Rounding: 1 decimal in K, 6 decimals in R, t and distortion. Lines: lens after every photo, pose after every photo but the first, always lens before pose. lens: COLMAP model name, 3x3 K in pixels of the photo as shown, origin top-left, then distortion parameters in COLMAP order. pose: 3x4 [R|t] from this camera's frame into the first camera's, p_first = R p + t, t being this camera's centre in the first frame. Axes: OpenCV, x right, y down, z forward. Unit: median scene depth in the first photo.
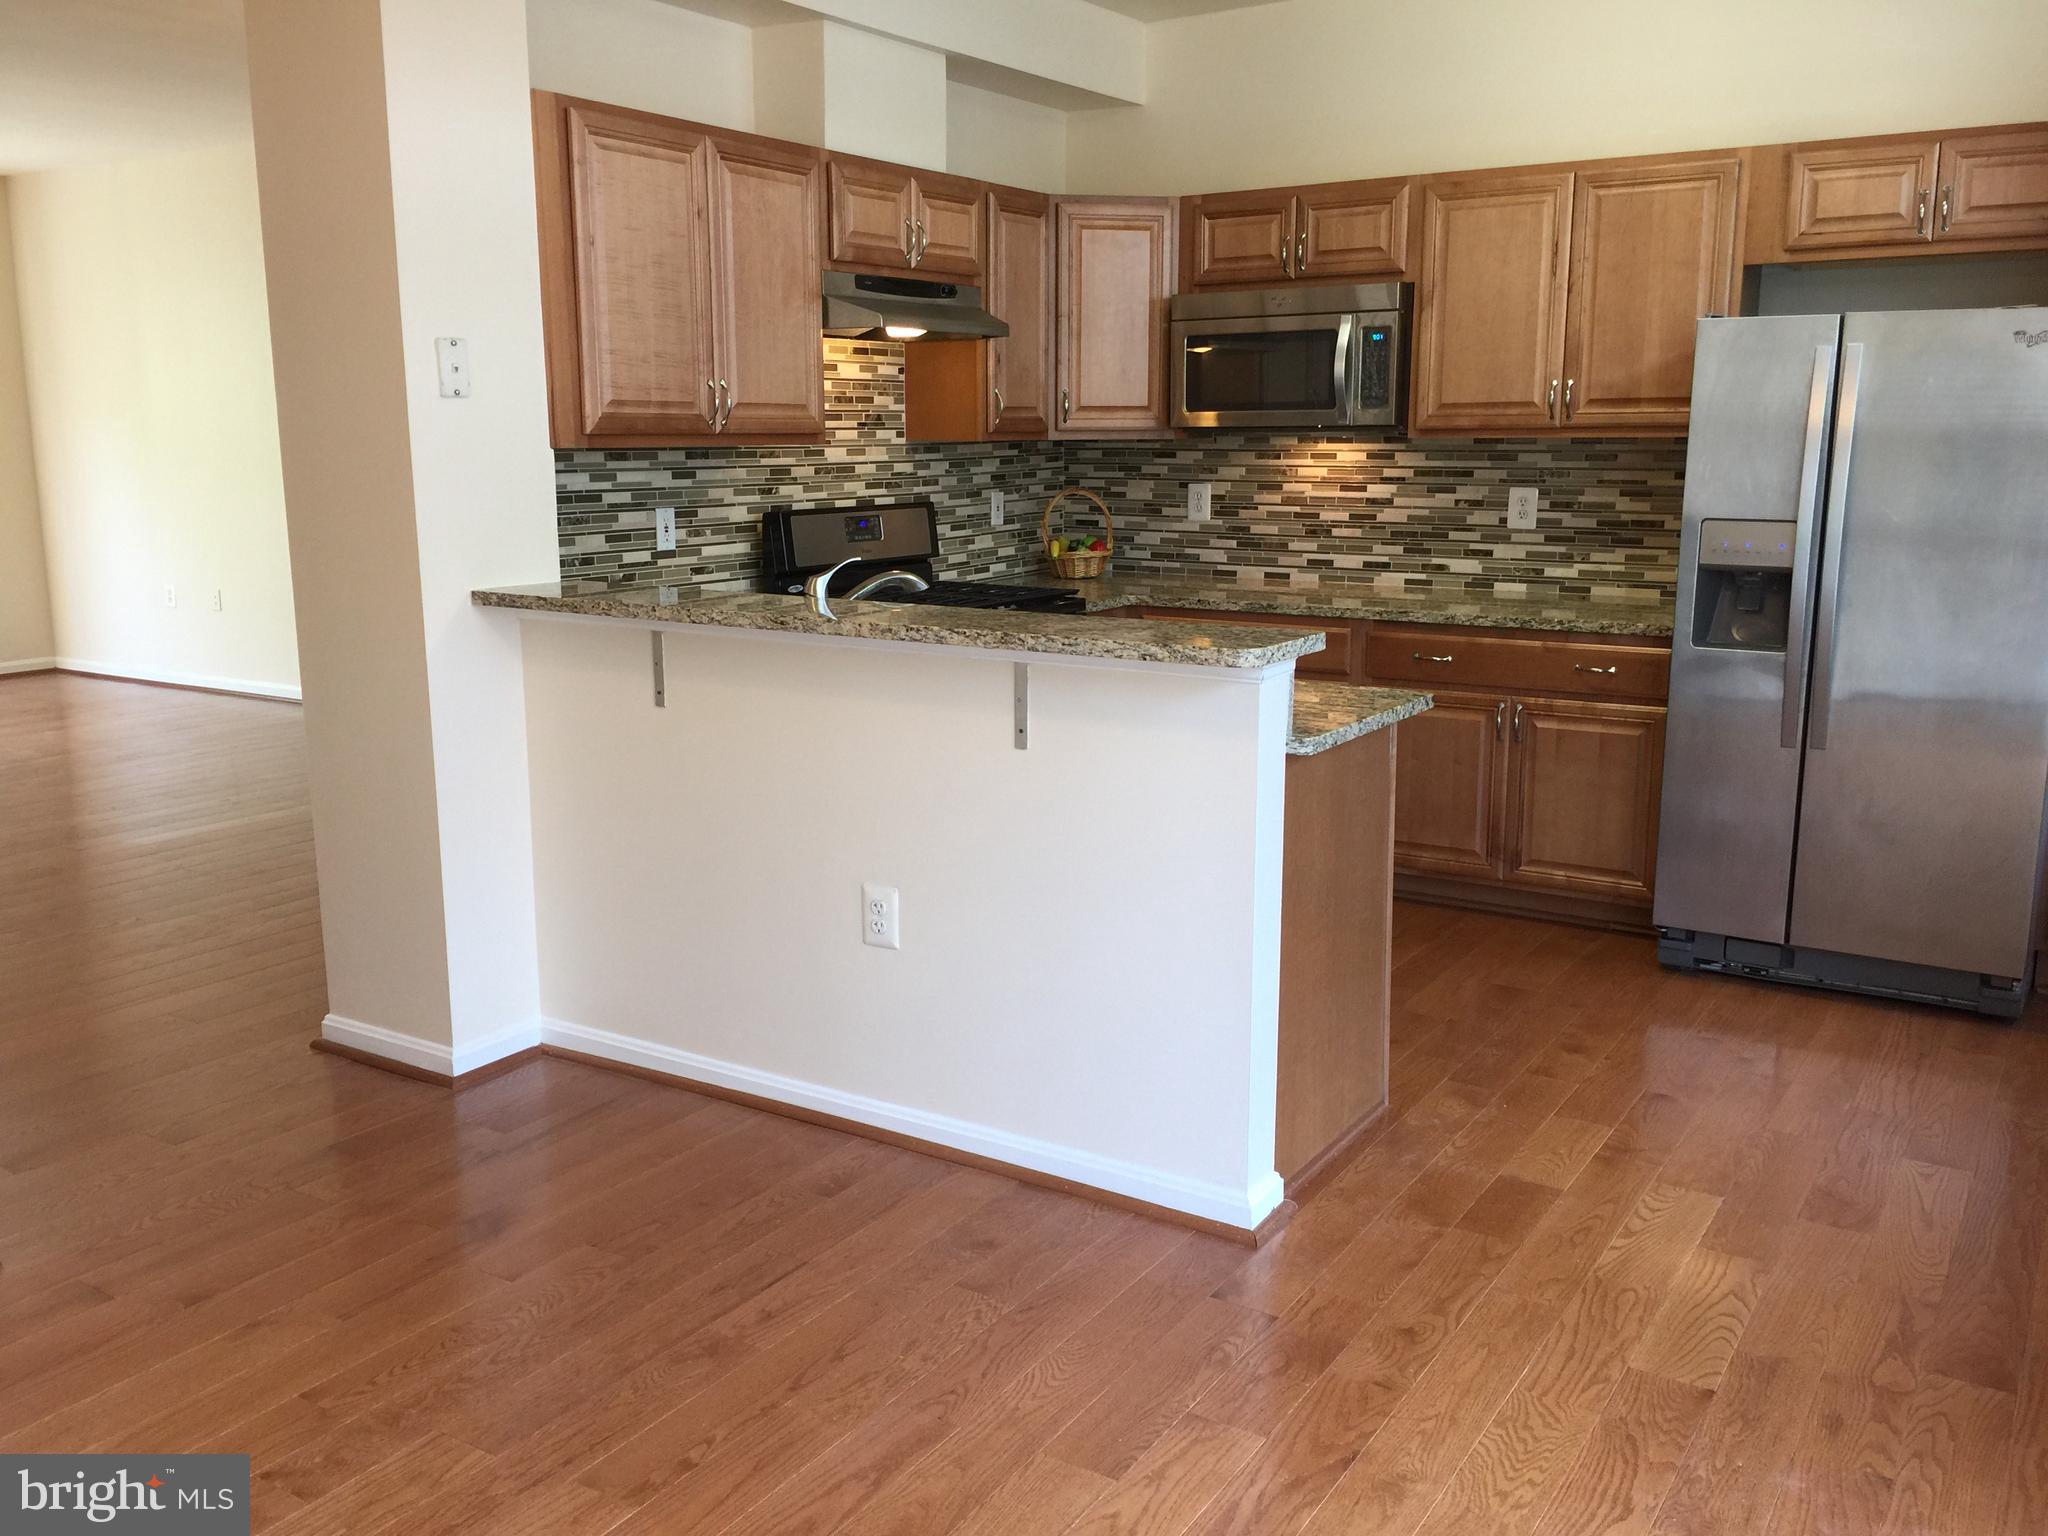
lens RADIAL K [[1748.7, 0, 1012.4], [0, 1748.7, 771.9], [0, 0, 1]] dist [0.050938, -0.061161]
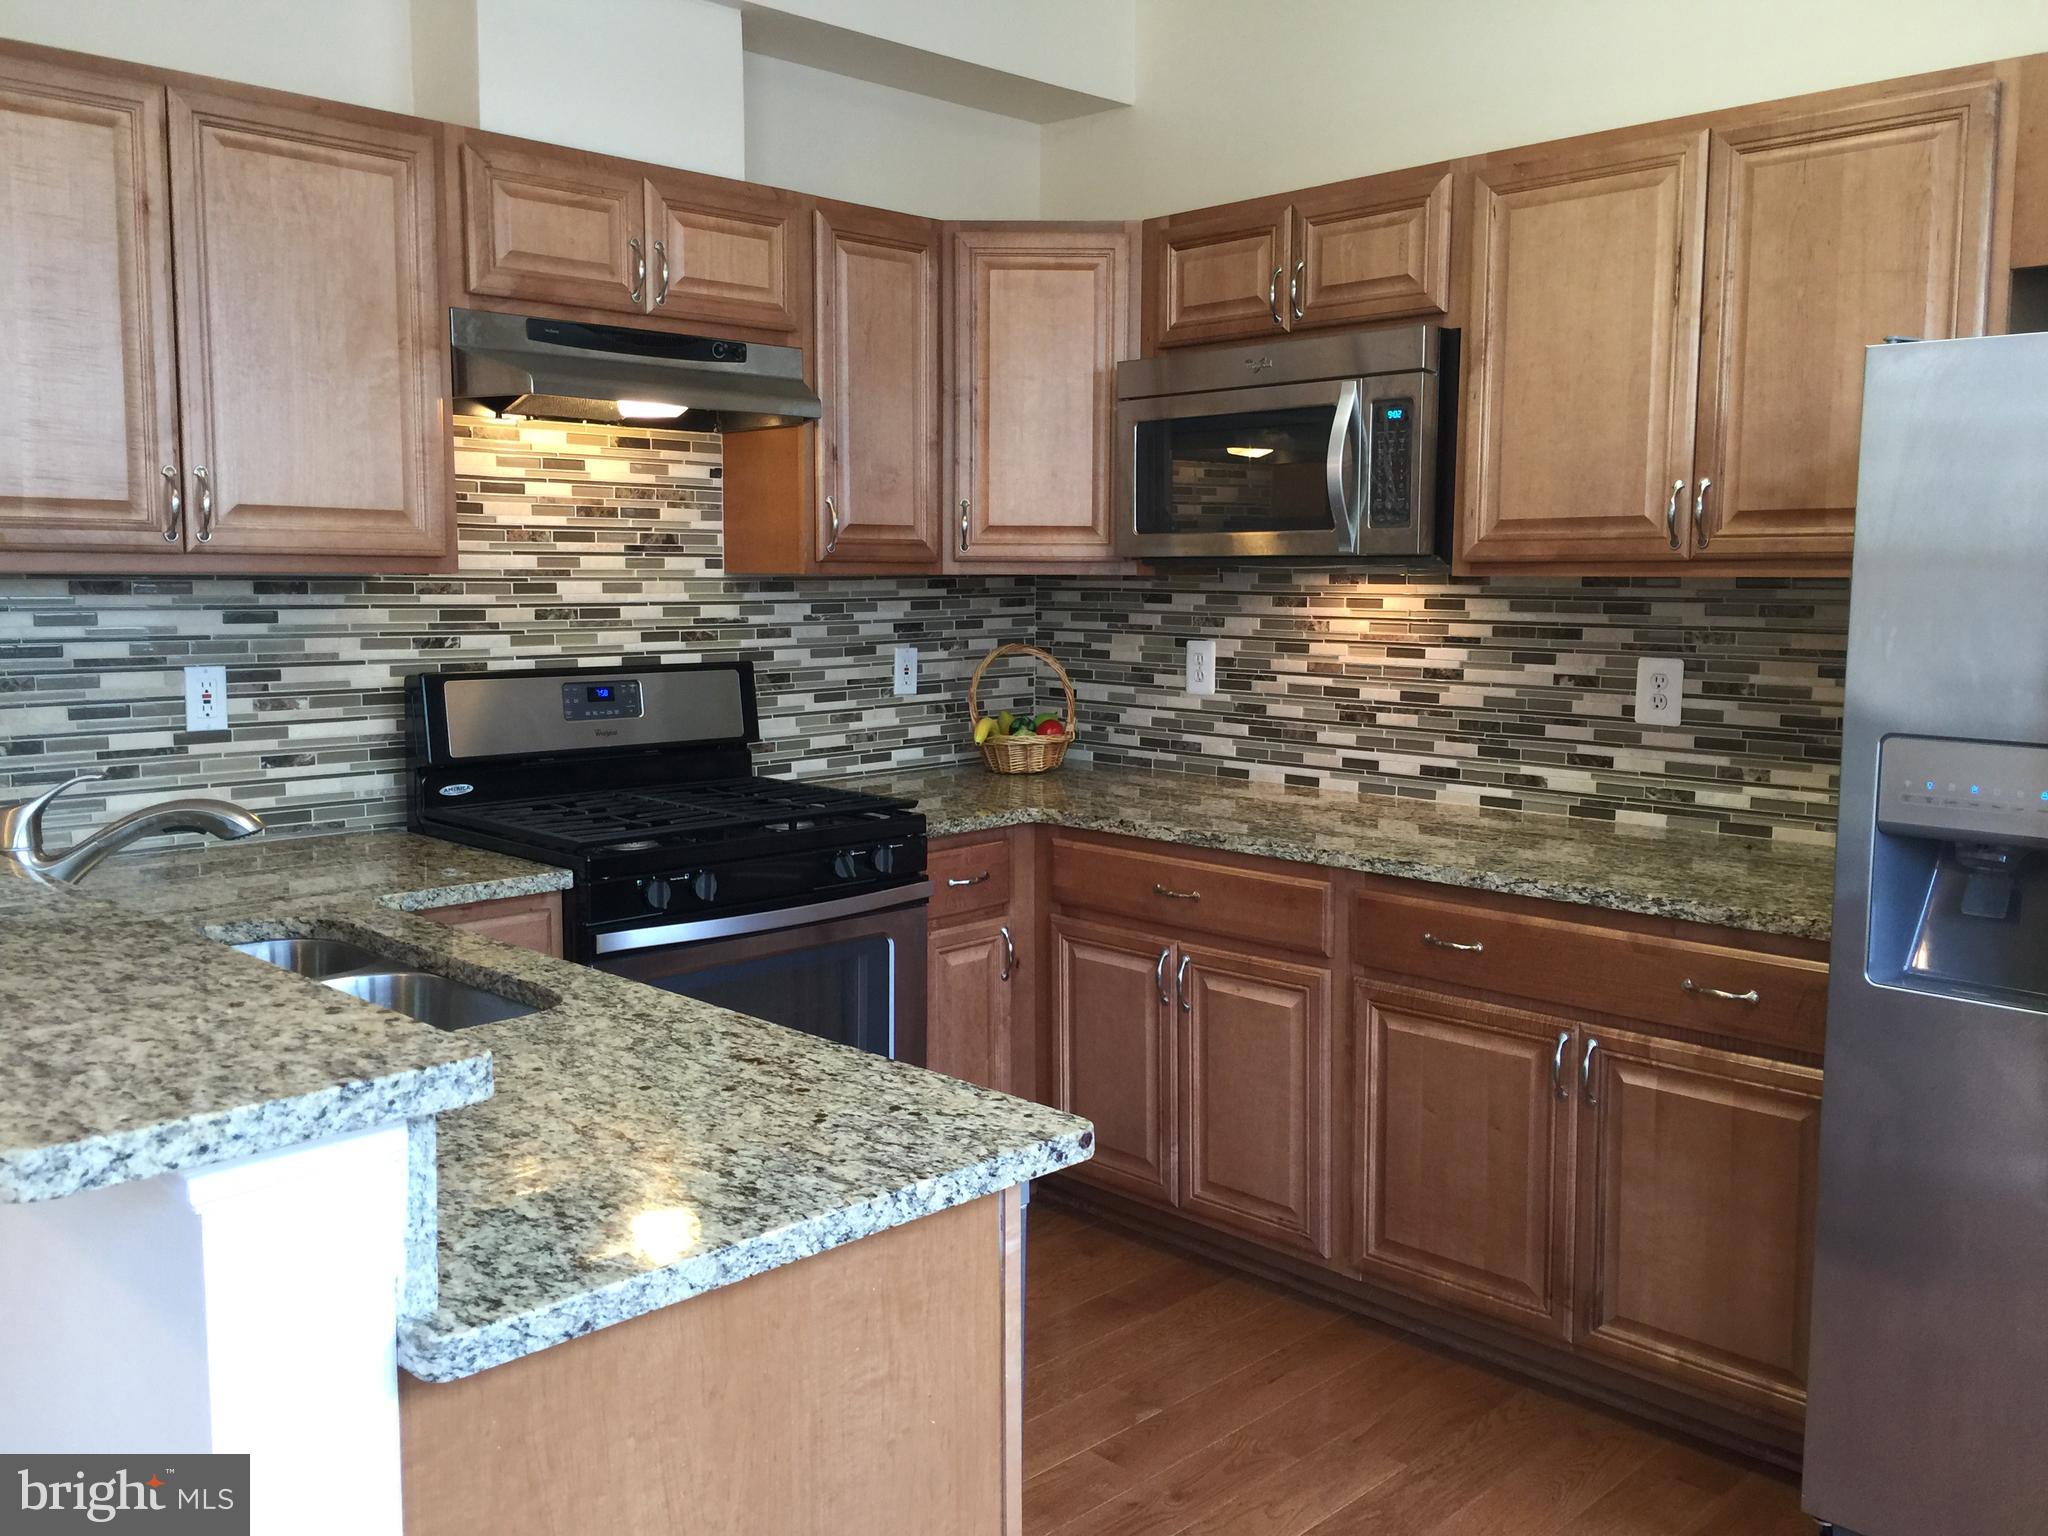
lens RADIAL K [[1748.7, 0, 1031.5], [0, 1748.7, 755.8], [0, 0, 1]] dist [0.050938, -0.061161]
pose [[0.977180, 0.030602, -0.210198, 0.215352], [-0.049292, 0.995224, -0.084260, -0.068538], [0.206616, 0.092698, 0.974021, 0.378333]]
